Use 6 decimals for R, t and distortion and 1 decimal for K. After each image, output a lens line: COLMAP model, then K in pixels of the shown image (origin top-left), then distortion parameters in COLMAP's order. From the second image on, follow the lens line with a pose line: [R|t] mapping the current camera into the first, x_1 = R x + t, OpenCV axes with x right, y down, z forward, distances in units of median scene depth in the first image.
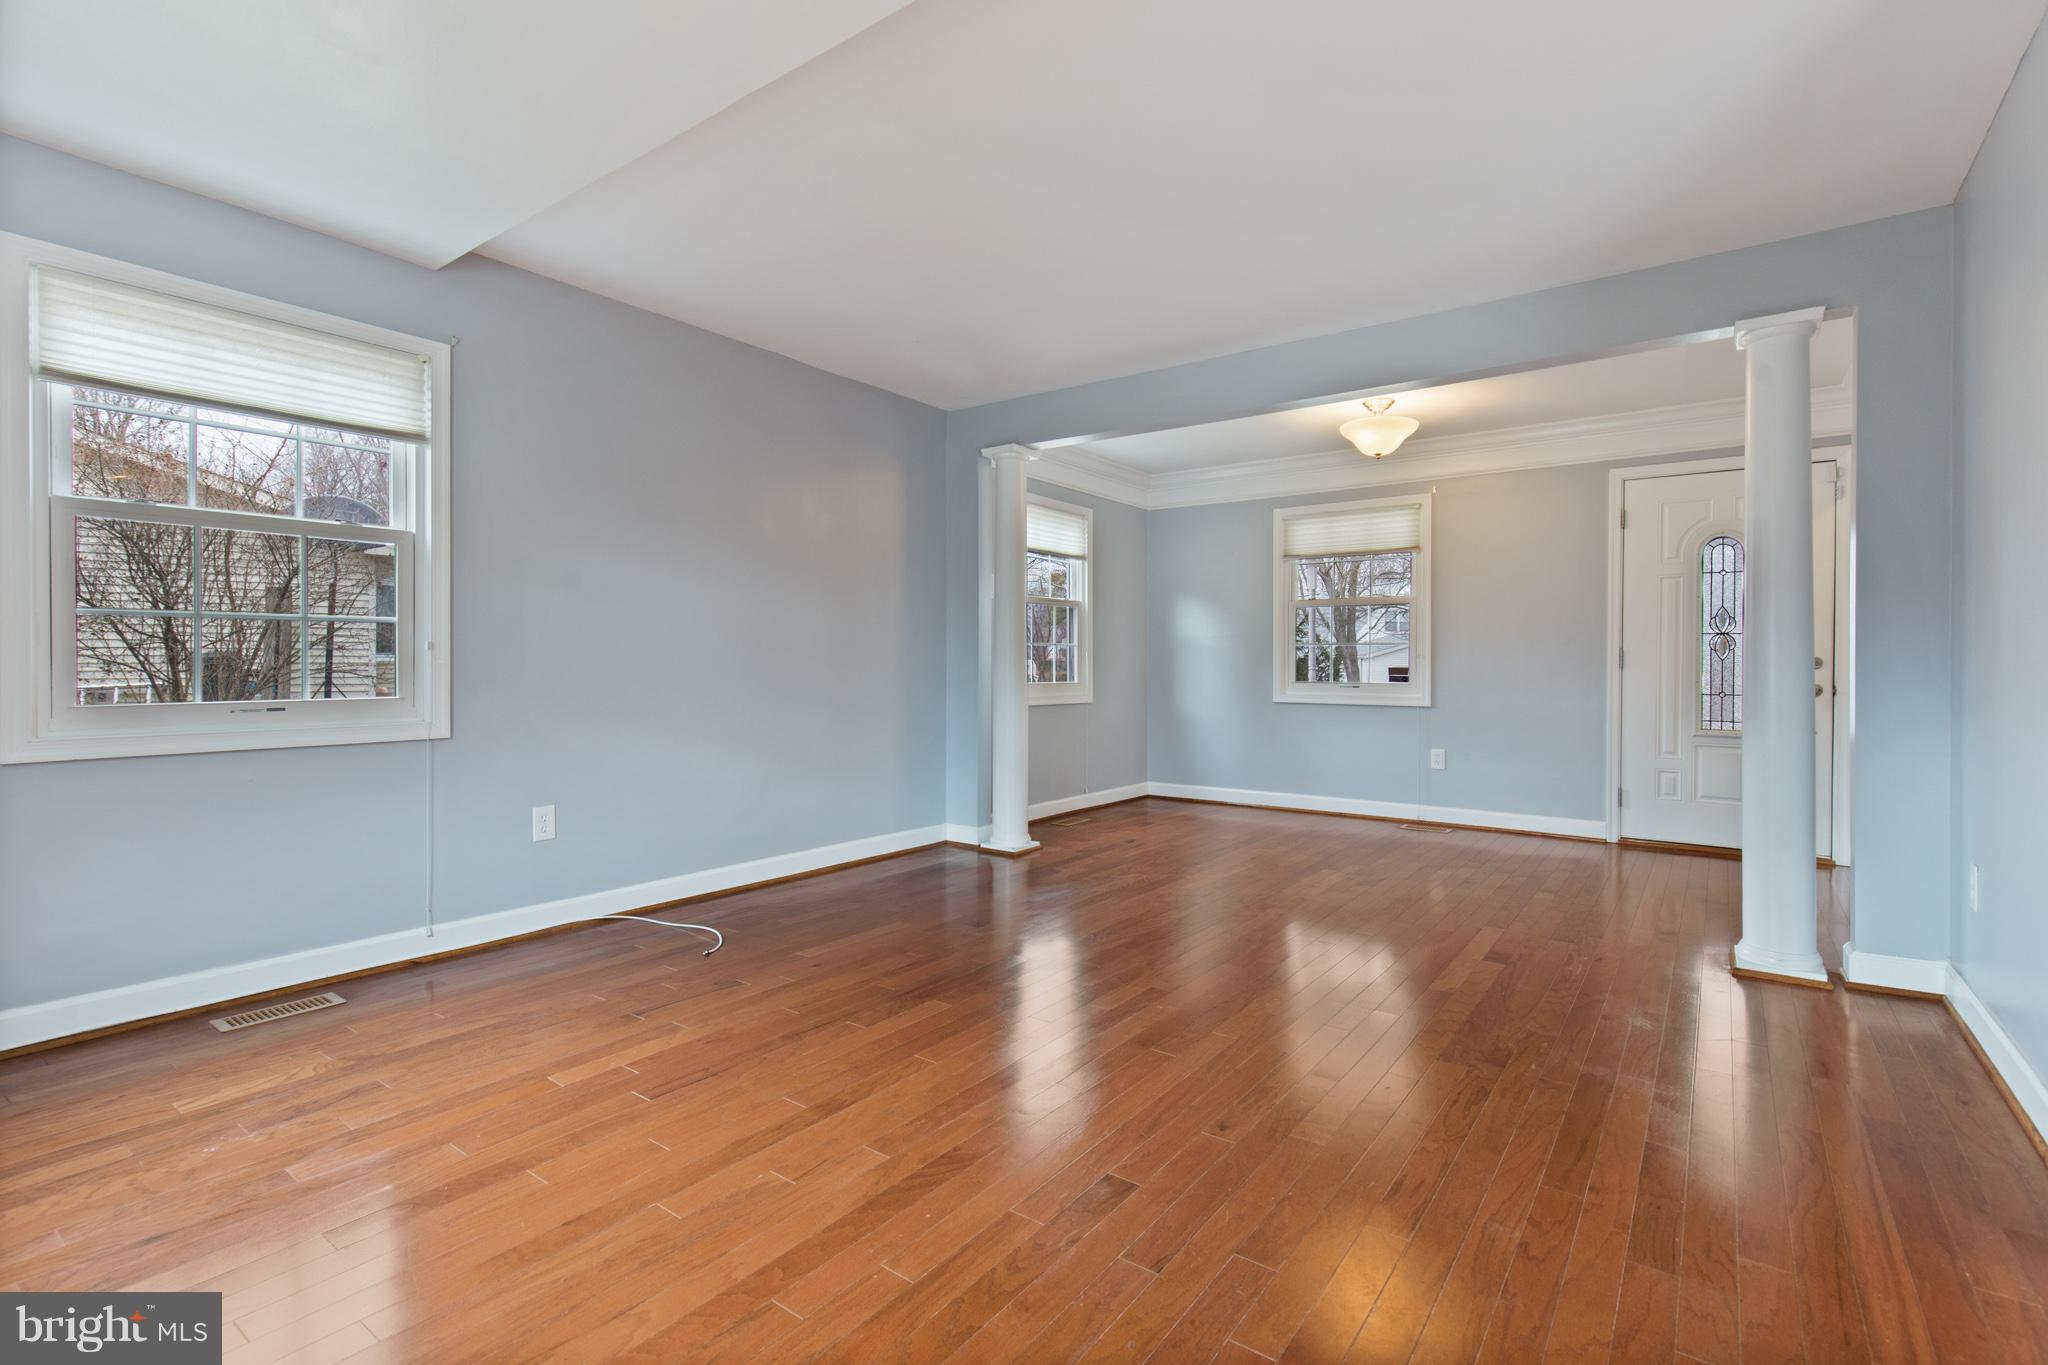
lens RADIAL K [[932.3, 0, 1022.3], [0, 932.3, 672.6], [0, 0, 1]] dist [0.006111, 0.000004]
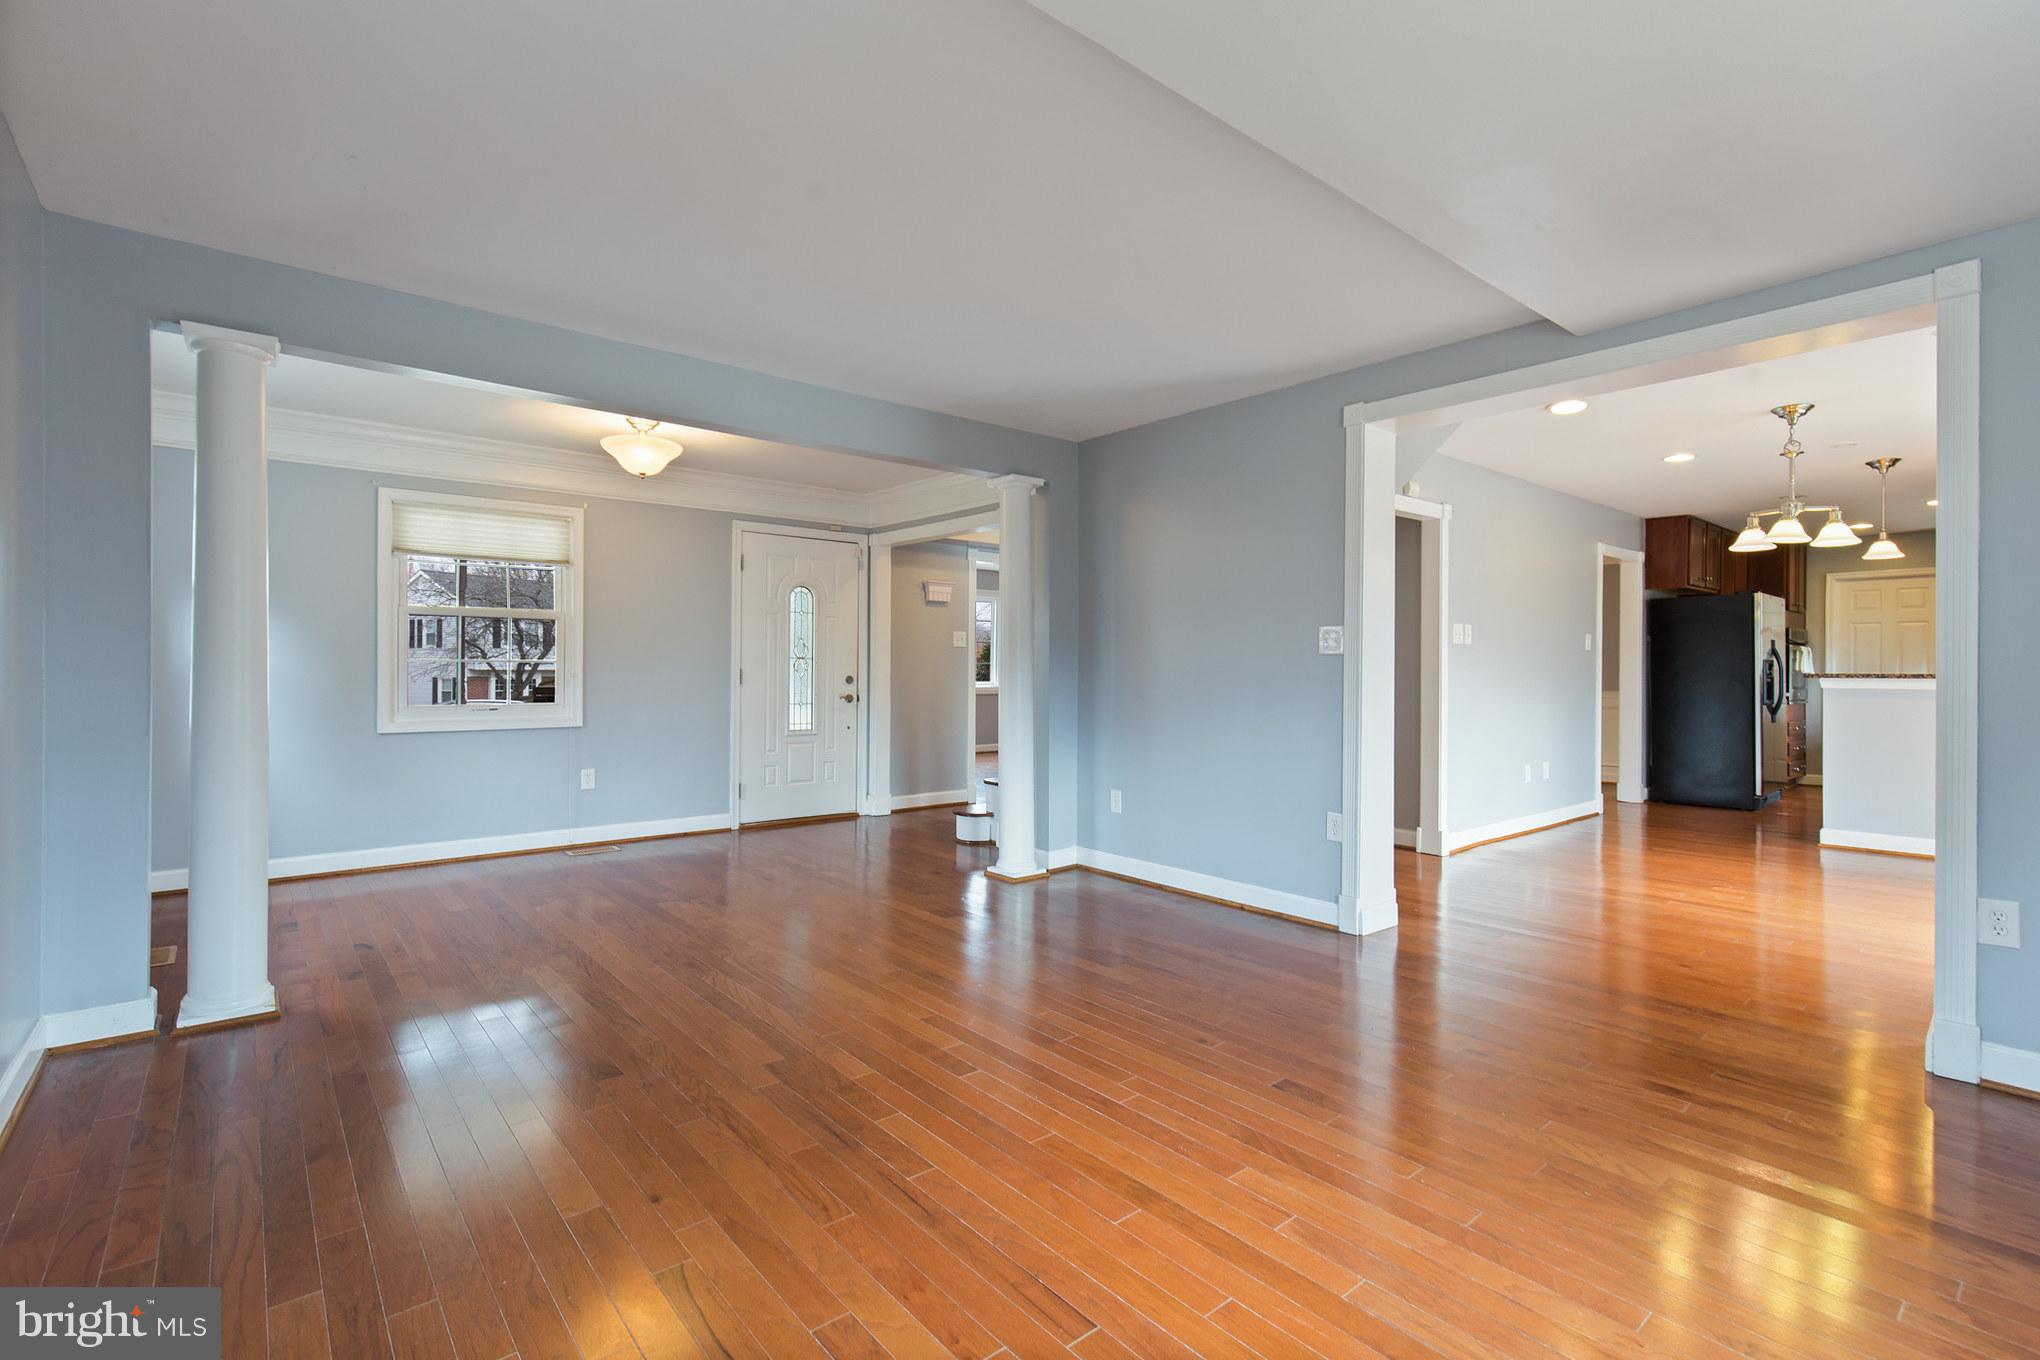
lens RADIAL K [[928.7, 0, 1037.9], [0, 928.7, 676.4], [0, 0, 1]] dist [0.006111, 0.000004]
pose [[0.219944, -0.013667, 0.975417, -0.454195], [0.004113, 0.999906, 0.013083, -0.030192], [-0.975504, 0.001135, 0.219980, 0.356010]]
